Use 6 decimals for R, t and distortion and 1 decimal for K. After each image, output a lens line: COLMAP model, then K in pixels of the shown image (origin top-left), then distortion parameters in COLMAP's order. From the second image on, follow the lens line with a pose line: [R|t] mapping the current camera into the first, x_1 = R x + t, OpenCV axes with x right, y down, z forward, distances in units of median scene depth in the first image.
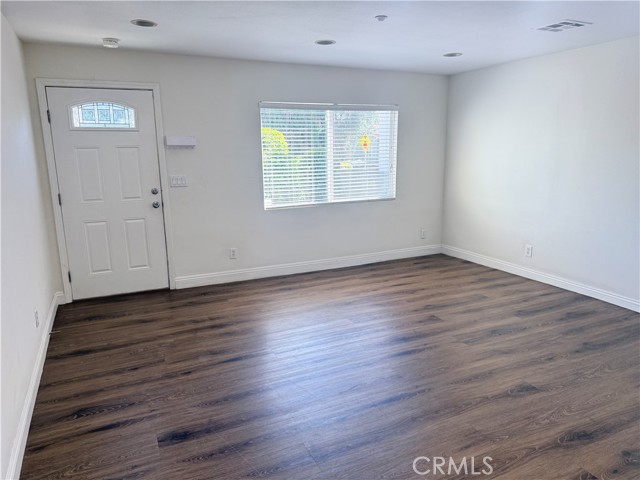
lens RADIAL K [[447.2, 0, 320.0], [0, 447.2, 240.0], [0, 0, 1]] dist [0.000270, -0.000908]
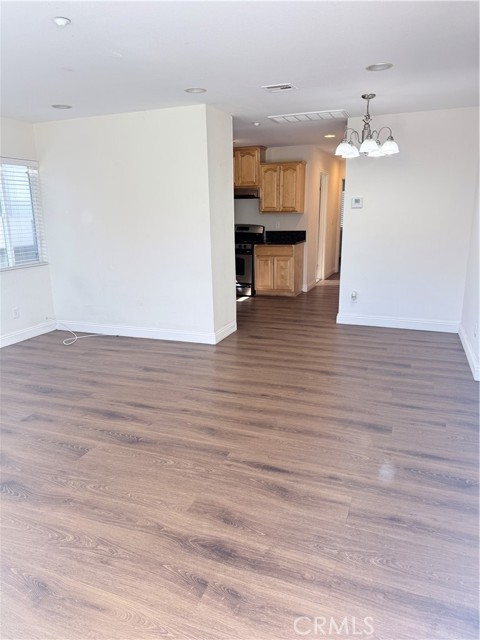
lens RADIAL K [[447.2, 0, 240.0], [0, 447.2, 320.0], [0, 0, 1]] dist [0.000270, -0.000908]
pose [[-0.685567, -0.150000, 0.712389, -0.732249], [0.172258, 0.917333, 0.358925, -0.280207], [-0.707337, 0.368782, -0.603054, 1.552213]]
